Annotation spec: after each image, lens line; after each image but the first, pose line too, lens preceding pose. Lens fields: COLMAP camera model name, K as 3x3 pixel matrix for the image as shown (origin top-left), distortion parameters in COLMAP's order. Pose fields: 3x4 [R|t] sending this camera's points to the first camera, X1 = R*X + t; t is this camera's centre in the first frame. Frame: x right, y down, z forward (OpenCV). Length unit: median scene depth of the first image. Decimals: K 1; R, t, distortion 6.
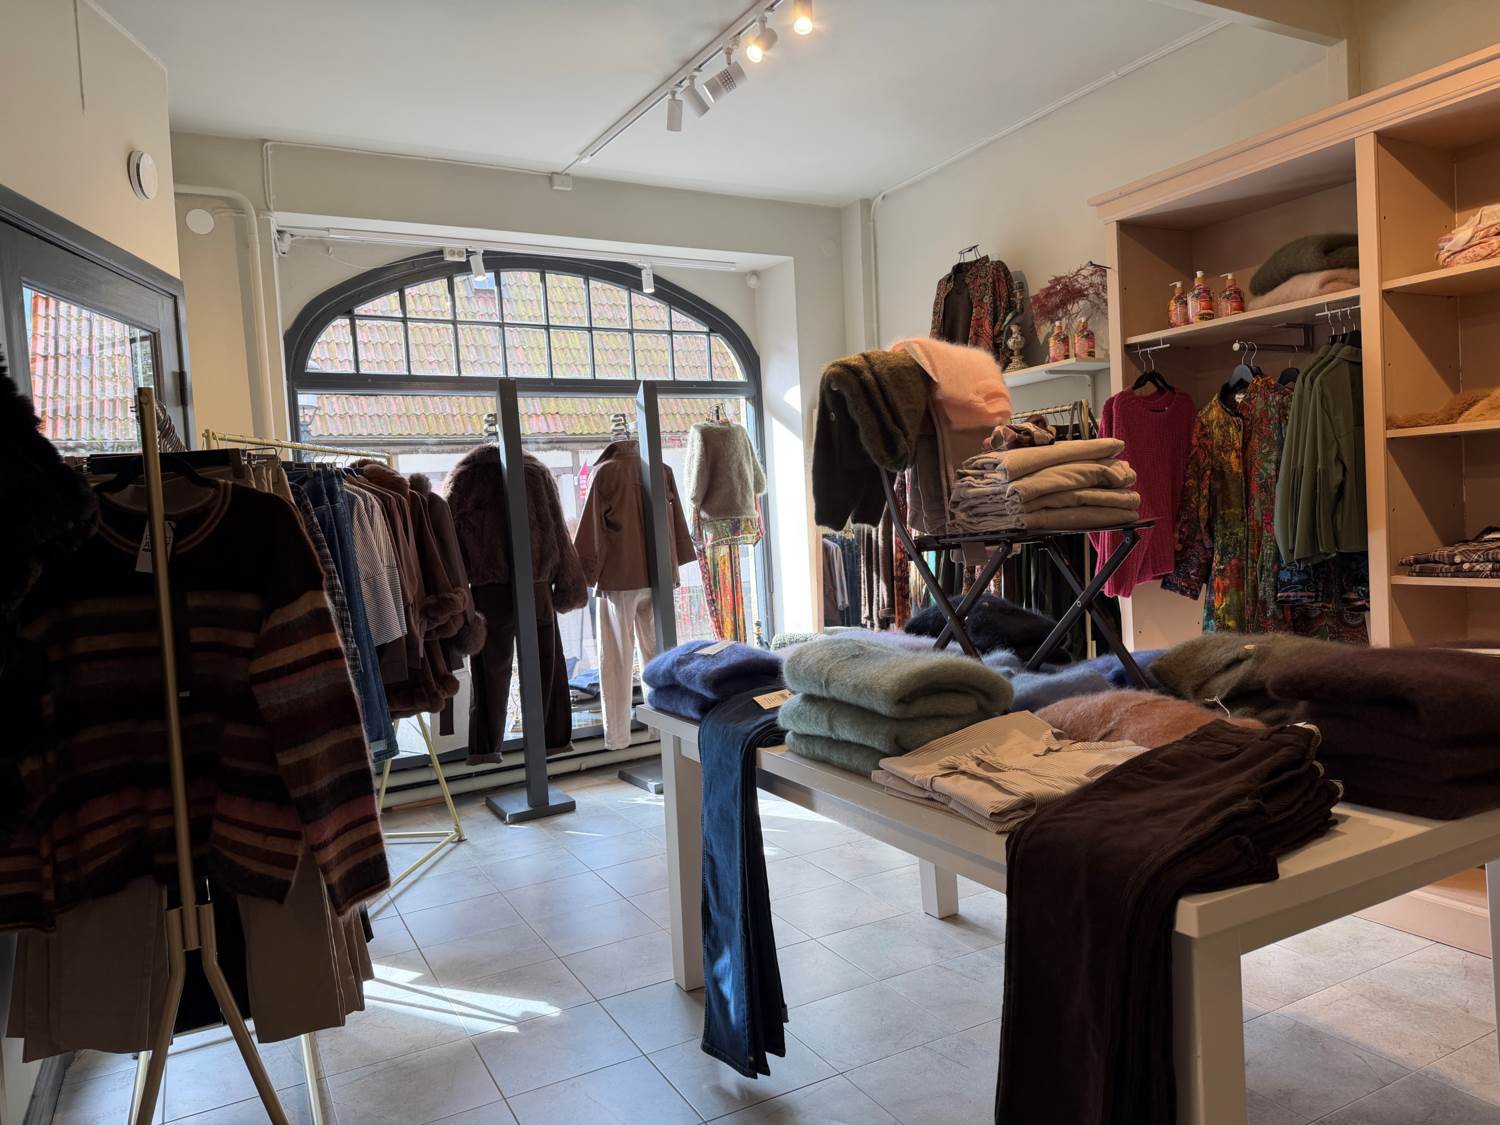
lens RADIAL K [[1046.9, 0, 762.5], [0, 1046.9, 566.2], [0, 0, 1]] dist [0.059790, -0.084726]
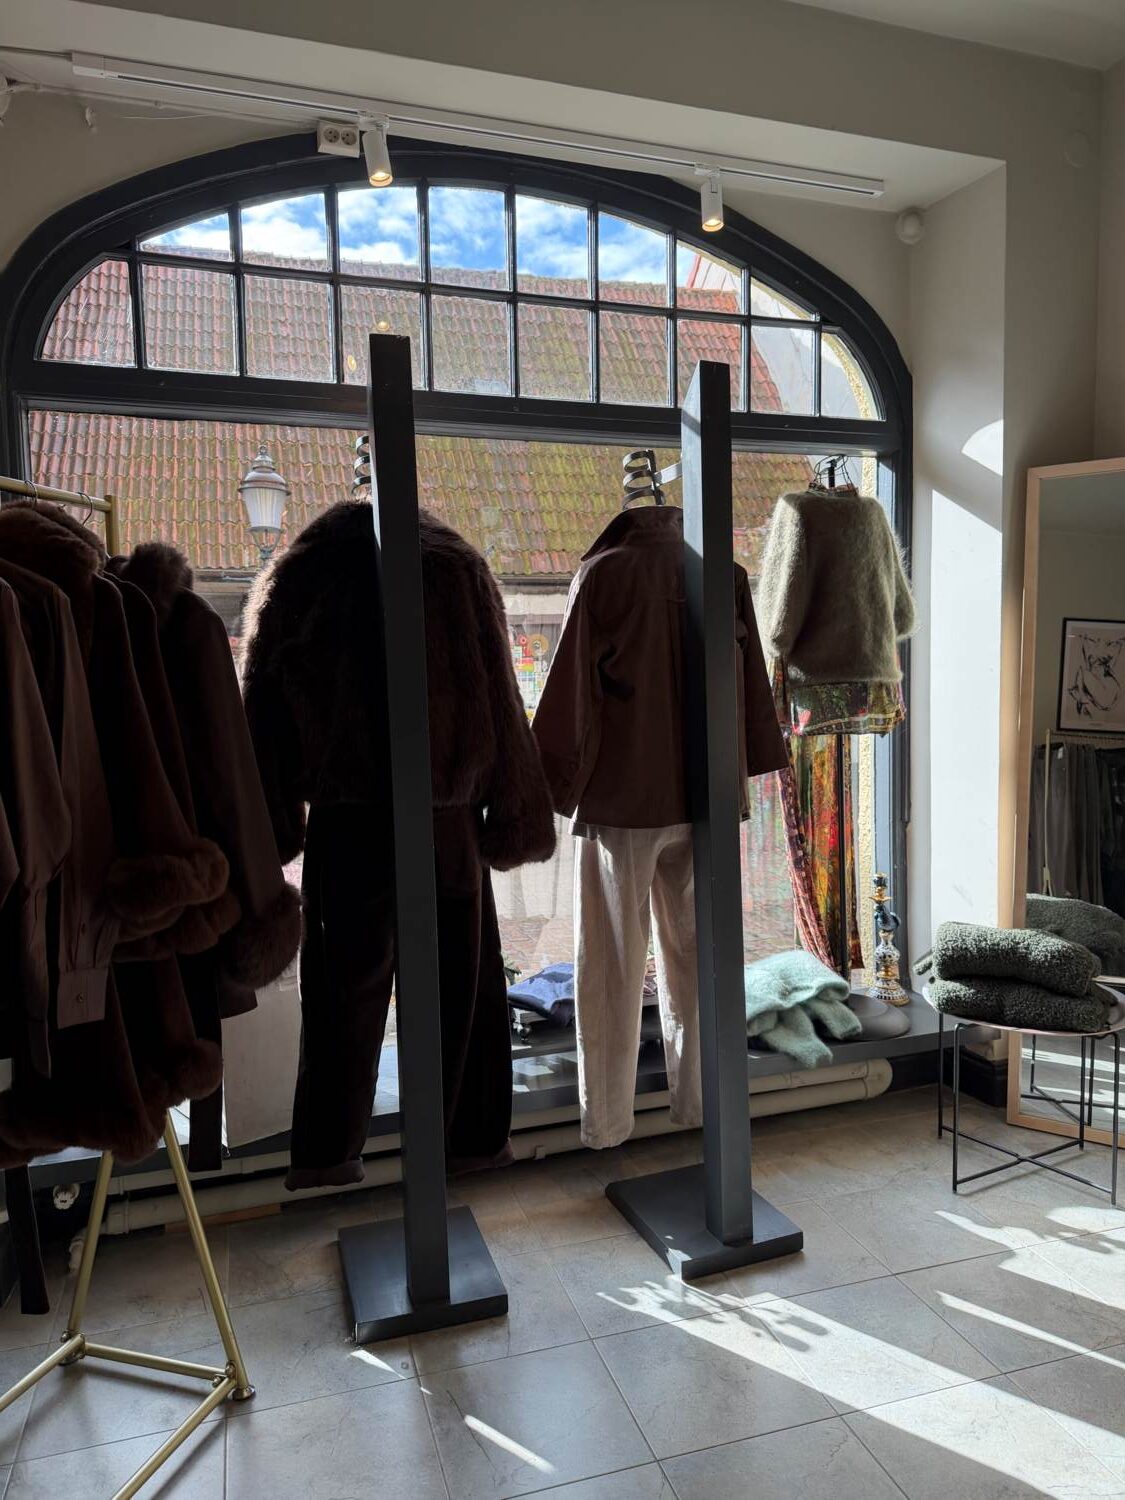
lens RADIAL K [[1046.9, 0, 554.6], [0, 1046.9, 757.1], [0, 0, 1]] dist [0.059790, -0.084726]
pose [[0.977853, 0.053951, -0.202219, -0.072722], [-0.047407, 0.998188, 0.037070, -0.023869], [0.203853, -0.026662, 0.978638, 0.530283]]
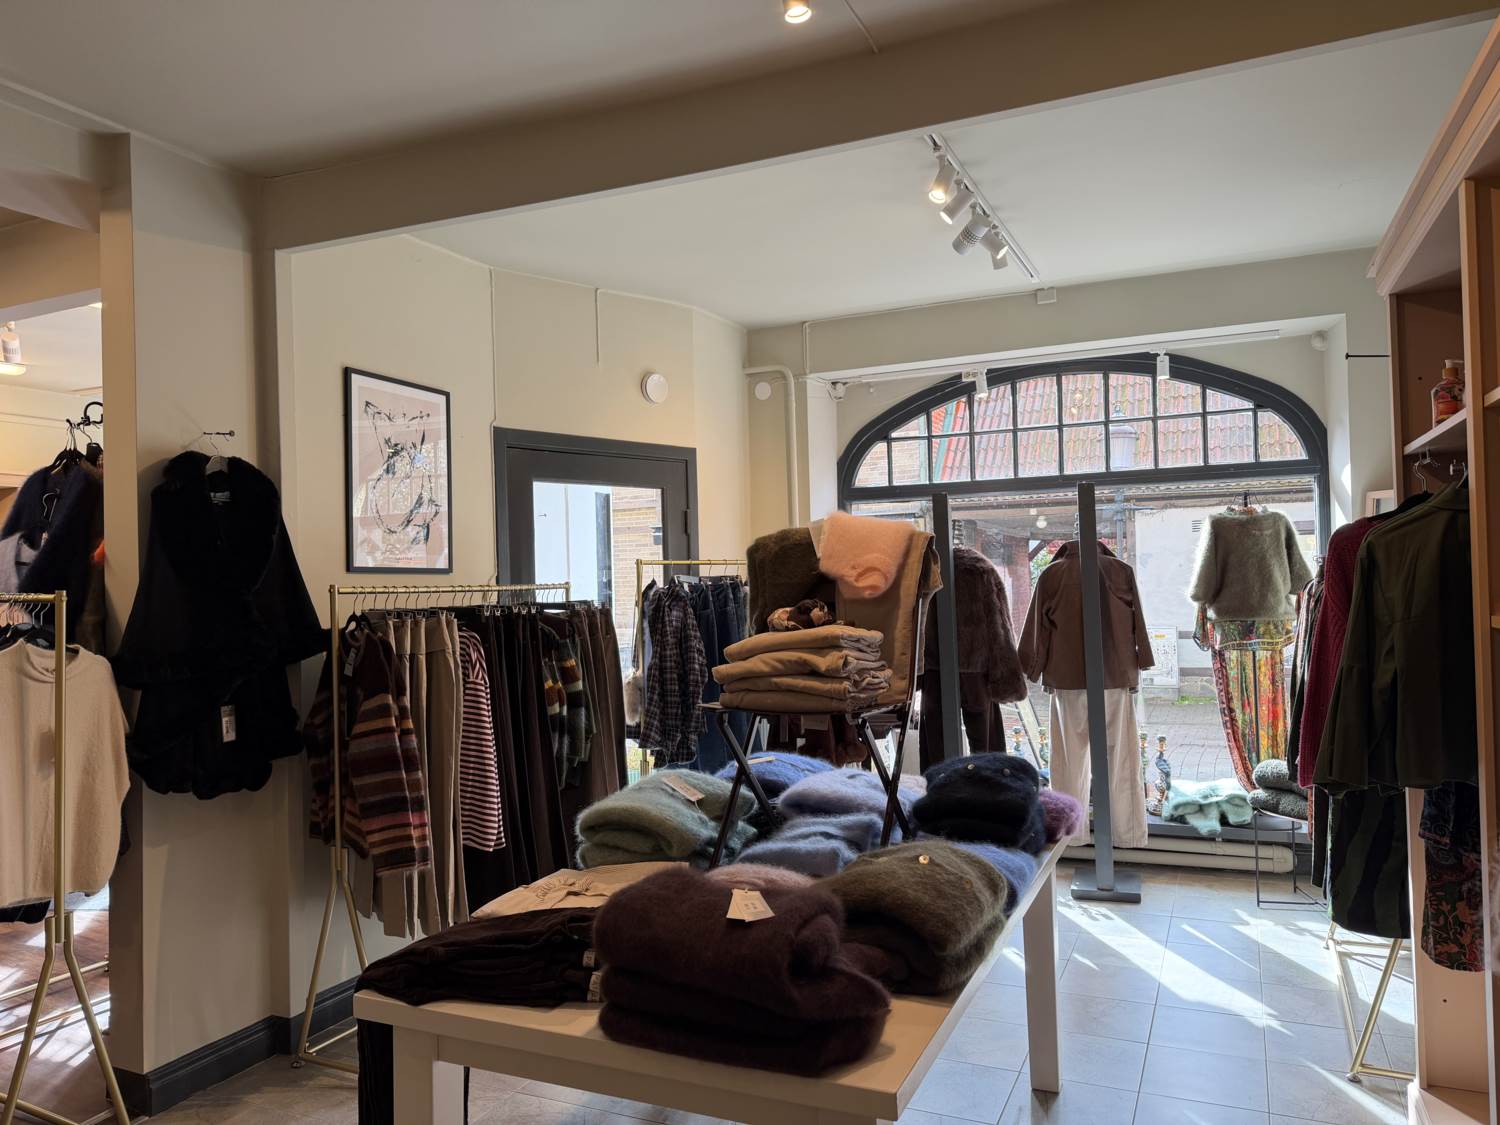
lens RADIAL K [[1046.9, 0, 735.1], [0, 1046.9, 557.8], [0, 0, 1]] dist [0.059790, -0.084726]
pose [[0.591932, 0.020951, -0.805715, 0.490524], [-0.047969, 0.998806, -0.009269, -0.078289], [0.804559, 0.044136, 0.592230, 0.134730]]
